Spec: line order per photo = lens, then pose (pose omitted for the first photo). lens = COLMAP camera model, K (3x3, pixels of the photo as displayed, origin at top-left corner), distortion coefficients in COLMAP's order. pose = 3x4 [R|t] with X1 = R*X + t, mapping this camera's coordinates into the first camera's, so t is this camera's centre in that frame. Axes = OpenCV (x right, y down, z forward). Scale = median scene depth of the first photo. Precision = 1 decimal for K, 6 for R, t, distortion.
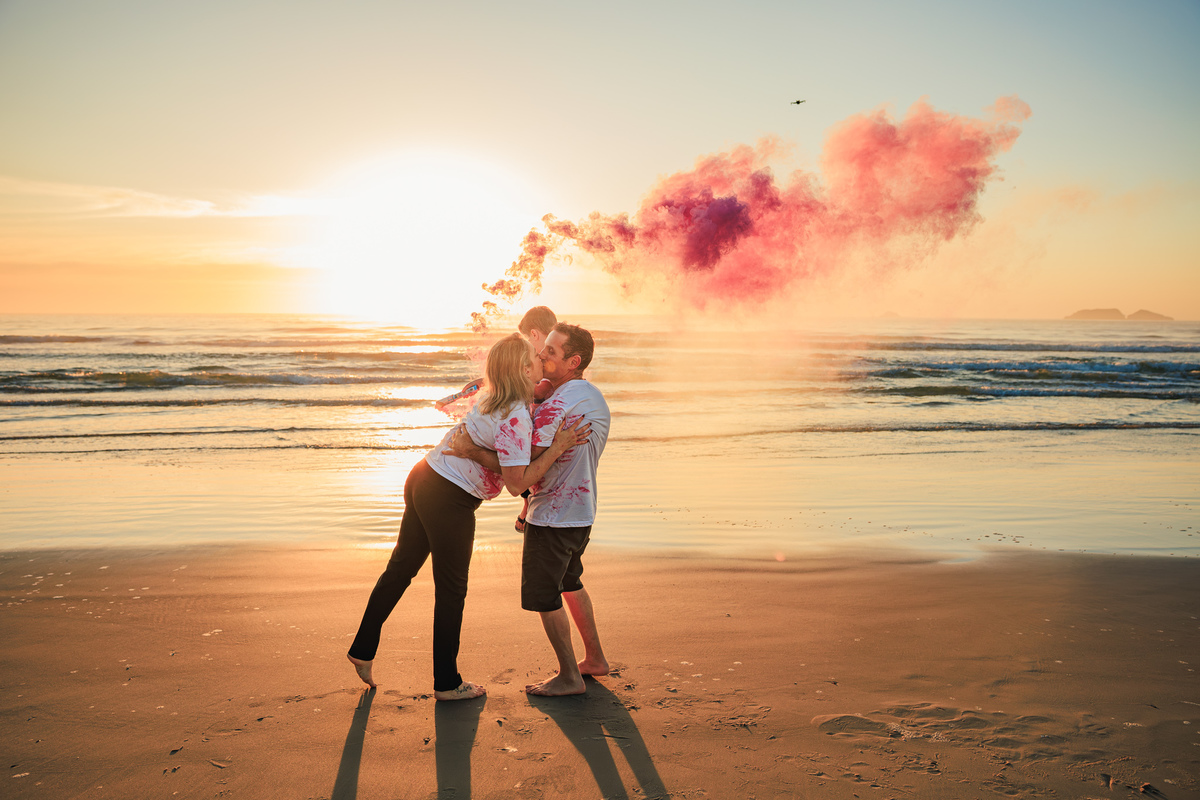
lens RADIAL K [[1011.6, 0, 600.7], [0, 1011.6, 358.6], [0, 0, 1]] dist [0.110658, -0.015034]
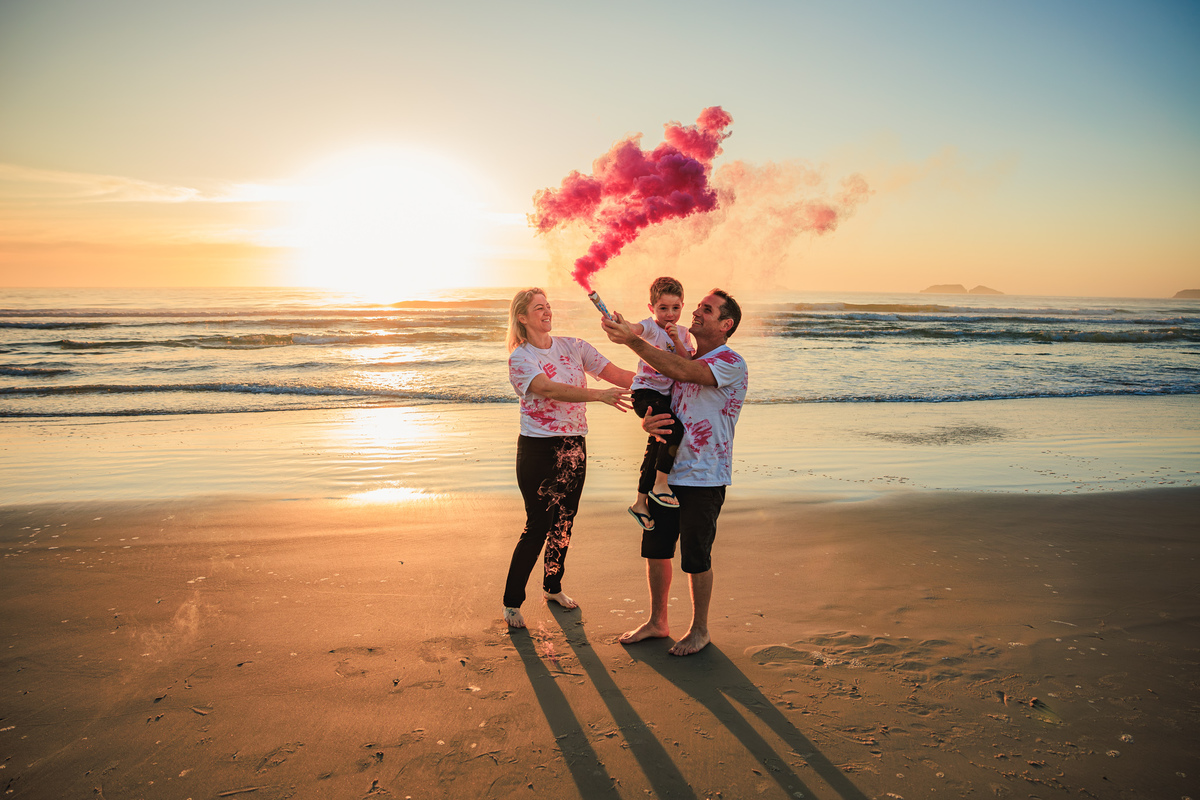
lens RADIAL K [[825.9, 0, 608.4], [0, 825.9, 393.4], [0, 0, 1]] dist [-0.017094, 0.019589]
pose [[0.996118, -0.009258, 0.087539, -0.018252], [0.001926, 0.996508, 0.083472, -0.004908], [-0.088006, -0.082979, 0.992658, 0.136840]]
